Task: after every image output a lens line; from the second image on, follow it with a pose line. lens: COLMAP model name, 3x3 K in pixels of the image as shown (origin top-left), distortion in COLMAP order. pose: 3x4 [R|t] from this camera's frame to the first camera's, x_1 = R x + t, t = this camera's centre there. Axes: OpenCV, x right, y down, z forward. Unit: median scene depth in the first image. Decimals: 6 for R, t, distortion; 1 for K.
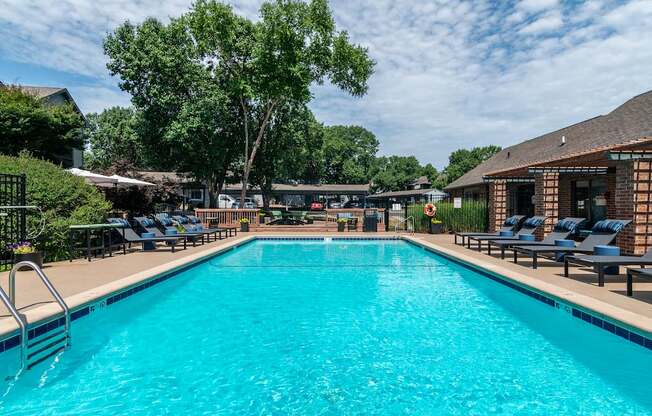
lens RADIAL K [[316.8, 0, 323.5], [0, 316.8, 200.3], [0, 0, 1]] dist [-0.003937, 0.001285]
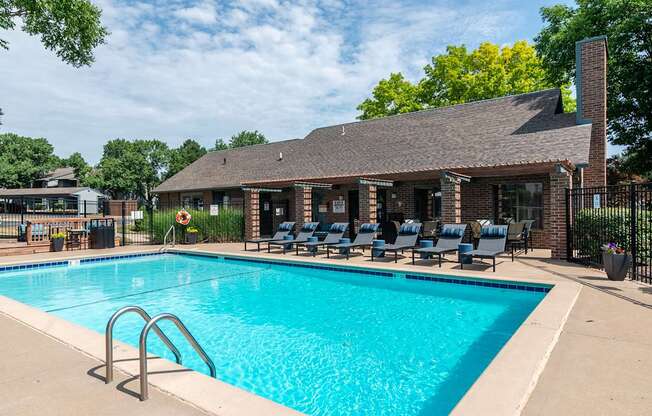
lens RADIAL K [[396.2, 0, 325.2], [0, 396.2, 211.2], [0, 0, 1]] dist [-0.000169, -0.002095]
pose [[0.587588, -0.007461, 0.809126, -0.229875], [-0.010360, 0.999806, 0.016743, -0.008429], [-0.809094, -0.018221, 0.587397, 0.006570]]
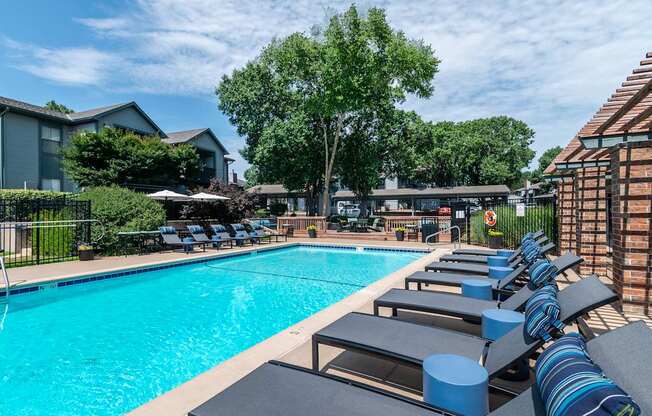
lens RADIAL K [[308.4, 0, 326.4], [0, 308.4, 180.3], [0, 0, 1]] dist [-0.025952, -0.000768]
pose [[0.877506, -0.056620, -0.476211, 0.233315], [0.019910, 0.996451, -0.081787, -0.007507], [0.479152, 0.062287, 0.875519, 0.062770]]
